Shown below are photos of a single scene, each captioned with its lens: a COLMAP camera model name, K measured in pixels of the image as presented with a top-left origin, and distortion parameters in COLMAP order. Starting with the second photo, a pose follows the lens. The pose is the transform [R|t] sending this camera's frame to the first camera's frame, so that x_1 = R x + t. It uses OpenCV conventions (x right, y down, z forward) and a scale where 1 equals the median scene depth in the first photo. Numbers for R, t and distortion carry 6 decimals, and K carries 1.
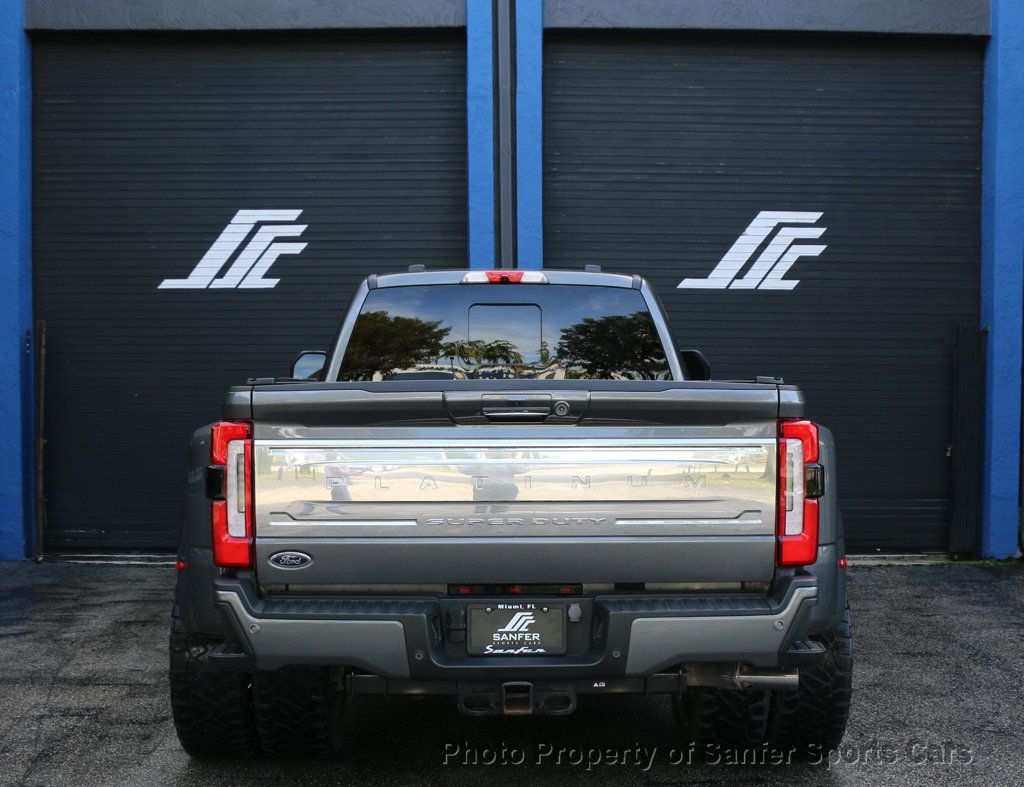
lens RADIAL K [[1467.4, 0, 526.9], [0, 1467.4, 502.7], [0, 0, 1]] dist [-0.090923, 0.036451]
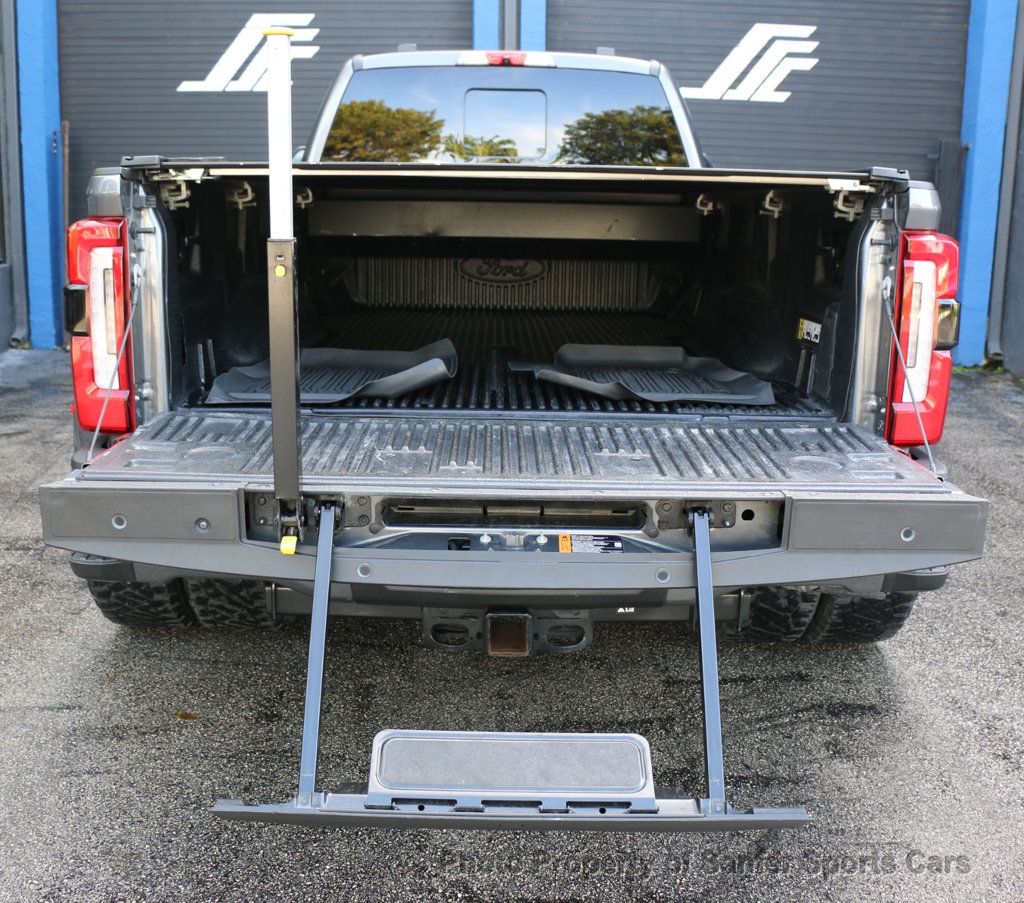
lens RADIAL K [[1125.4, 0, 493.3], [0, 1125.4, 452.8], [0, 0, 1]] dist [-0.167912, 0.142439]
pose [[0.999467, 0.022990, -0.023158, -0.001230], [-0.019301, 0.988718, 0.148540, -0.010947], [0.026312, -0.148014, 0.988635, 0.189322]]
